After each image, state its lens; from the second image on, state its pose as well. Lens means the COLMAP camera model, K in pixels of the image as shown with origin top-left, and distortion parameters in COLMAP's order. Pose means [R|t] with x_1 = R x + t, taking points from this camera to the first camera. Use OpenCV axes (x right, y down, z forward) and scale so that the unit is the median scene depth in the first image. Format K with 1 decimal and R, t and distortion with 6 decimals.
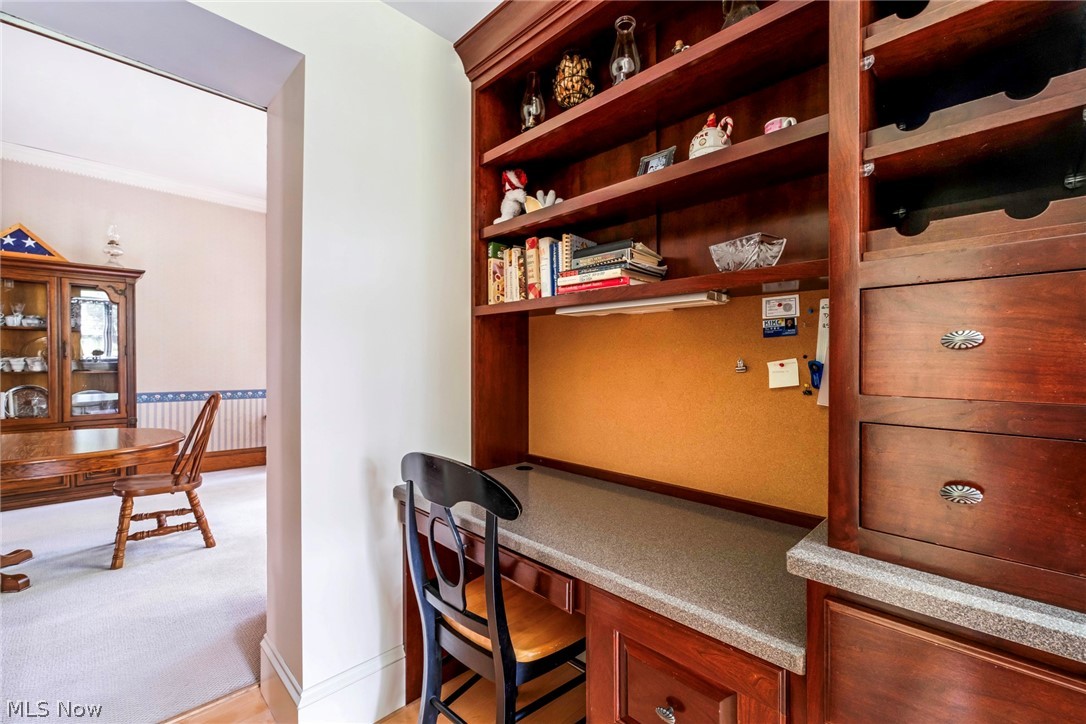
lens RADIAL K [[453.5, 0, 543.0], [0, 453.5, 362.0], [0, 0, 1]] dist [-0.001588, 0.000118]
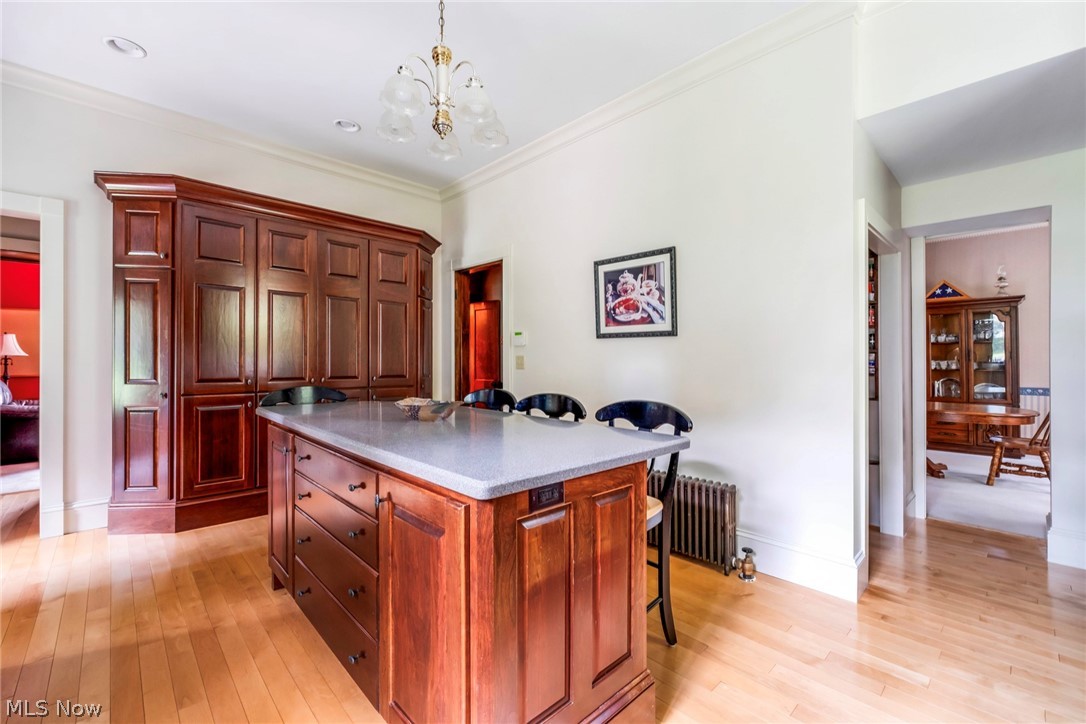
lens RADIAL K [[457.6, 0, 544.4], [0, 457.6, 358.1], [0, 0, 1]] dist [-0.002880, -0.000319]
pose [[-0.023907, -0.011648, -0.999646, 0.533679], [-0.005302, 0.999920, -0.011524, 0.007672], [0.999700, 0.005025, -0.023967, -0.412443]]
